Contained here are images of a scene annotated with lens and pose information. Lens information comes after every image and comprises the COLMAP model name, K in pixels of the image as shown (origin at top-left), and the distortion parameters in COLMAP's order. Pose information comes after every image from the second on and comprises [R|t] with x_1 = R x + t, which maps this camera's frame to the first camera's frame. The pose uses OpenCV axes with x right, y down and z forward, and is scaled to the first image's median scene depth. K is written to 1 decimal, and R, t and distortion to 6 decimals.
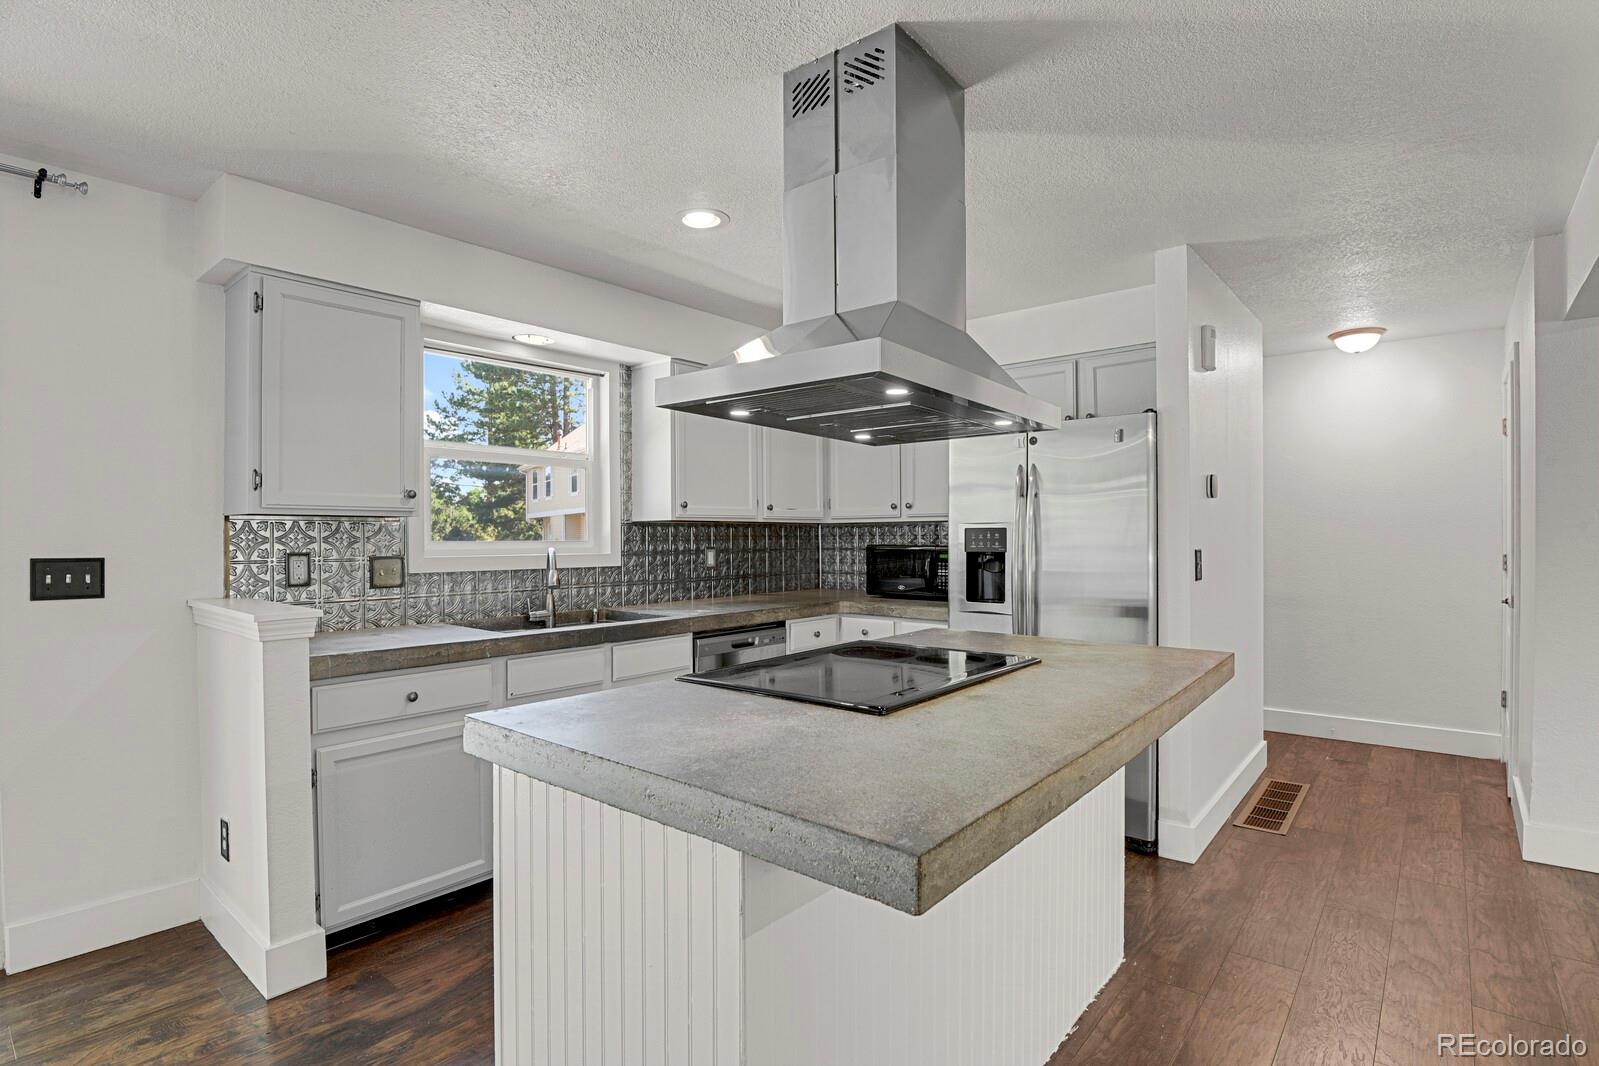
lens RADIAL K [[783.2, 0, 802.9], [0, 783.2, 537.1], [0, 0, 1]] dist [-0.015986, -0.009923]
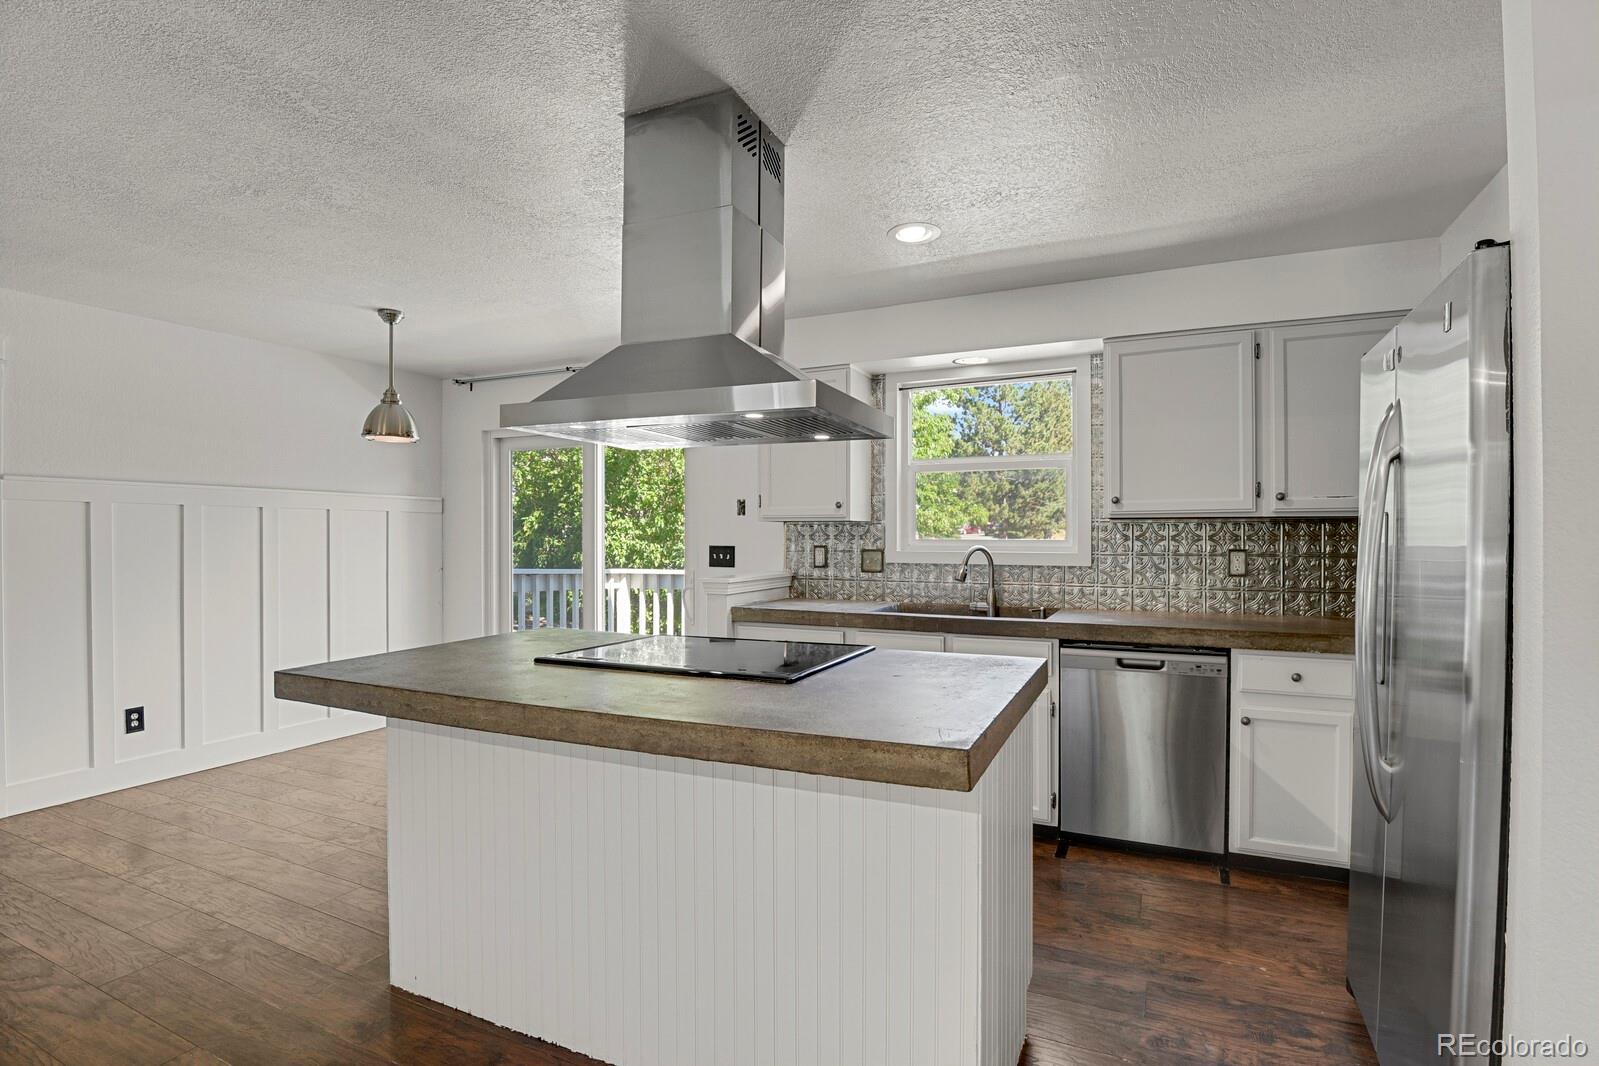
lens RADIAL K [[783.2, 0, 802.9], [0, 783.2, 537.1], [0, 0, 1]] dist [-0.015986, -0.009923]
pose [[0.247546, 0.008786, -0.968836, 0.664641], [0.001096, 0.999956, 0.009348, -0.008575], [0.968876, -0.003376, 0.247525, 0.461814]]
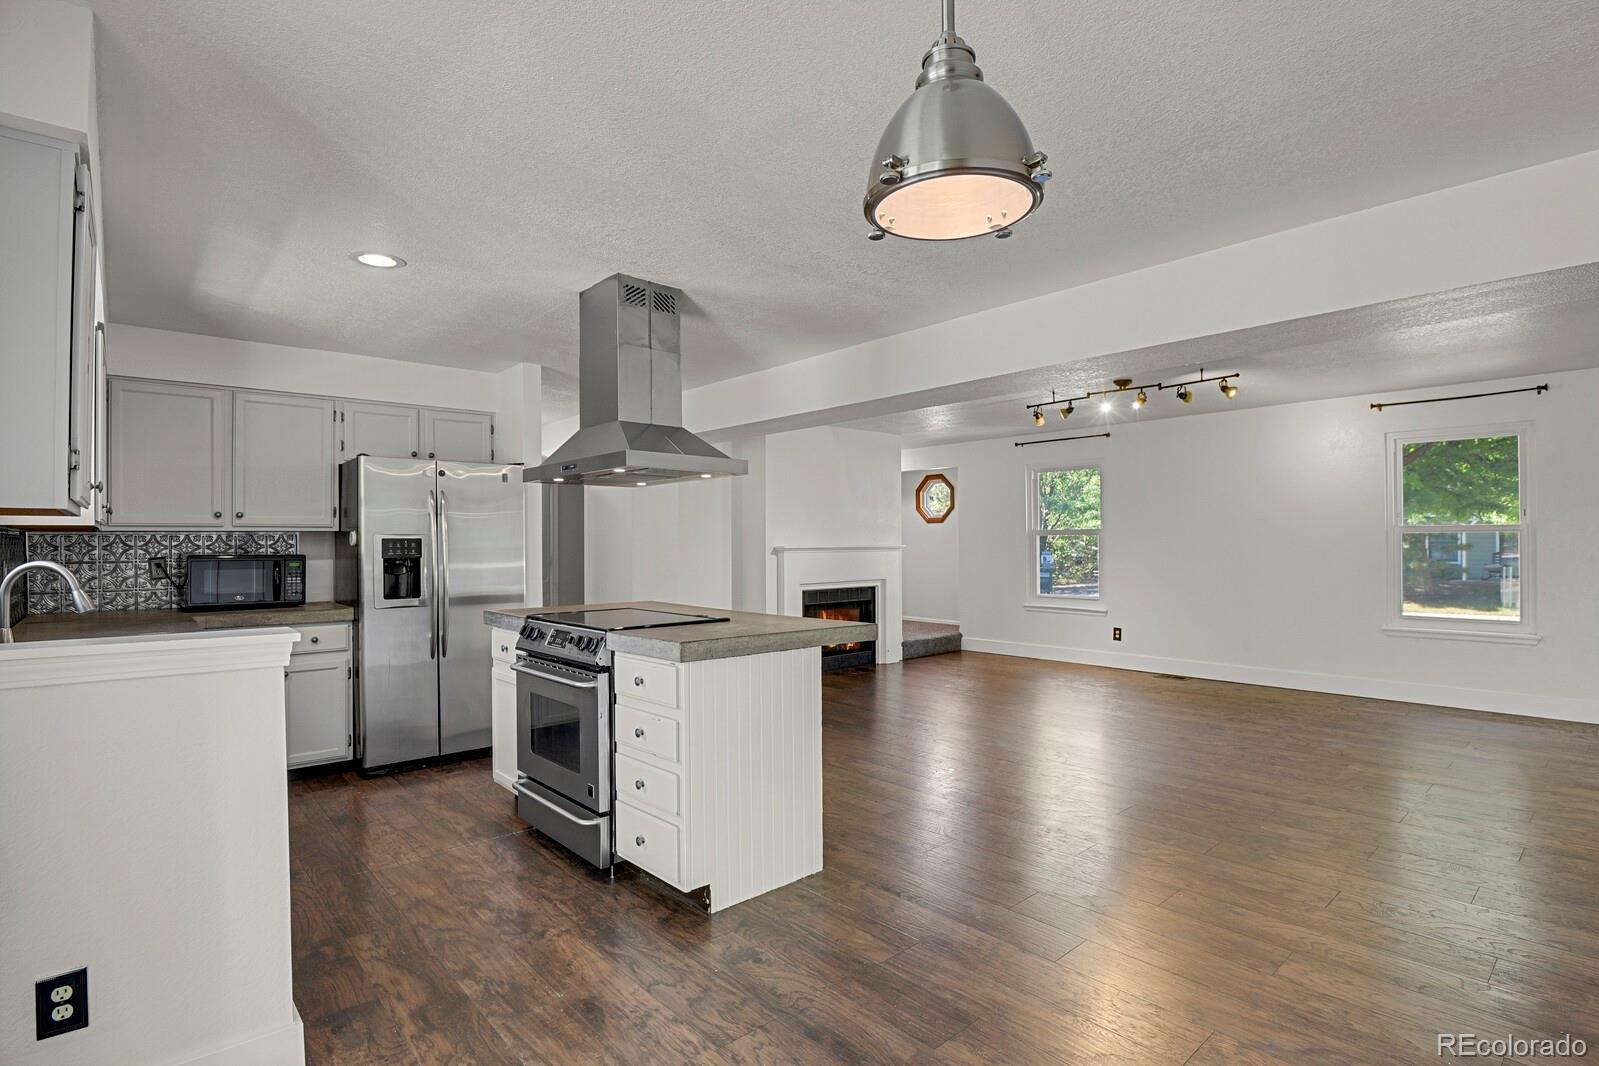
lens RADIAL K [[783.2, 0, 802.9], [0, 783.2, 537.1], [0, 0, 1]] dist [-0.015986, -0.009923]
pose [[0.147853, 0.007787, 0.988979, -0.877789], [0.006970, 0.999936, -0.008915, 0.001373], [-0.988985, 0.008211, 0.147789, 0.184531]]
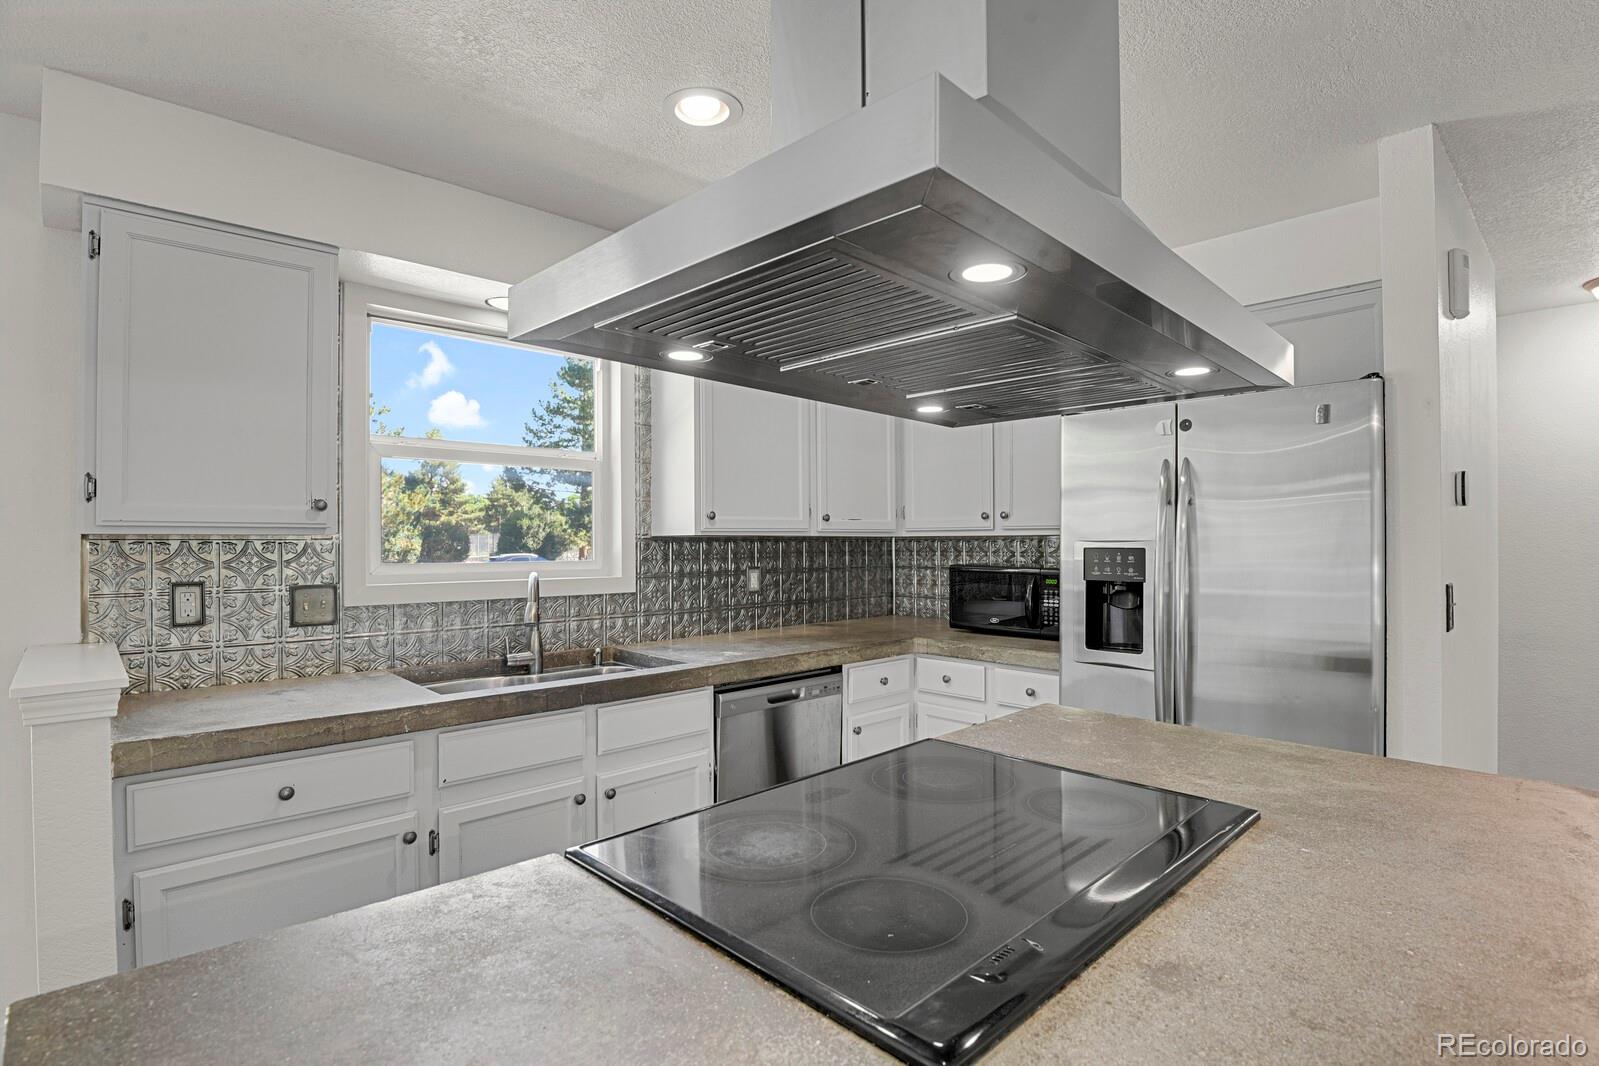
lens RADIAL K [[783.2, 0, 802.9], [0, 783.2, 537.1], [0, 0, 1]] dist [-0.015986, -0.009923]
pose [[0.993434, 0.001485, -0.114394, 0.030546], [-0.002093, 0.999984, -0.005188, -0.016943], [0.114385, 0.005394, 0.993422, 0.248557]]
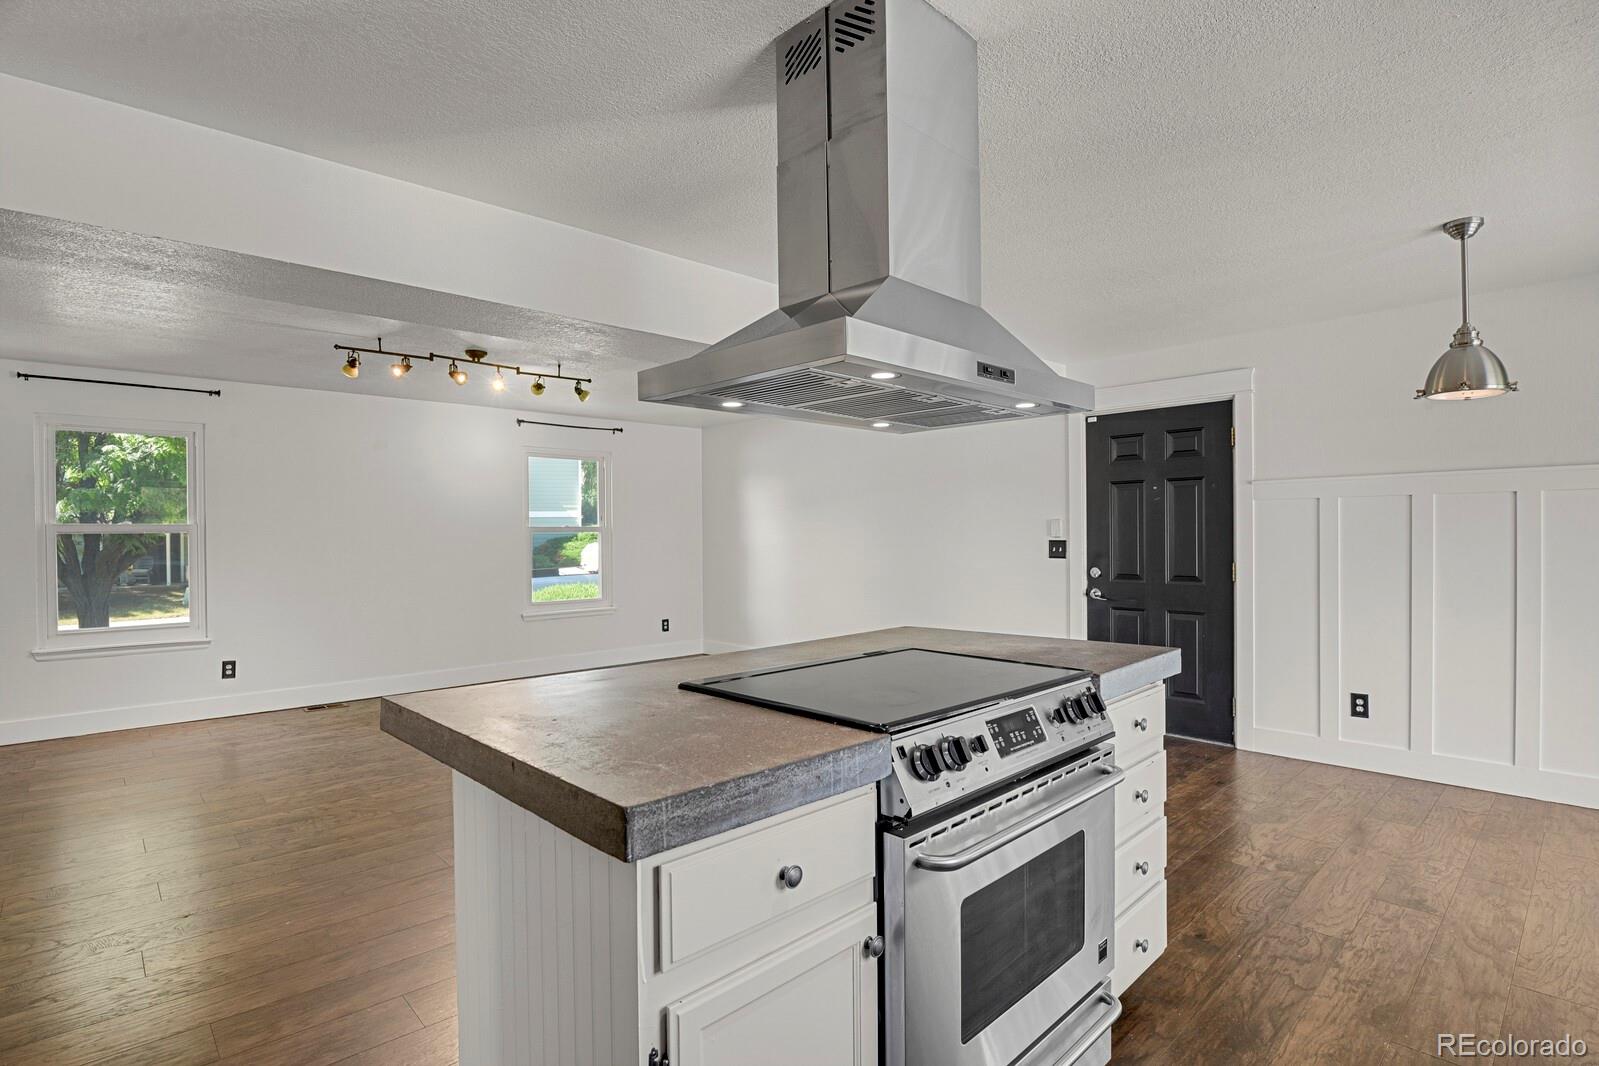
lens RADIAL K [[783.2, 0, 802.9], [0, 783.2, 537.1], [0, 0, 1]] dist [-0.015986, -0.009923]
pose [[-0.993464, 0.011772, 0.113541, 0.047101], [0.012375, 0.999913, 0.004605, -0.002218], [-0.113477, 0.005980, -0.993523, 1.041969]]
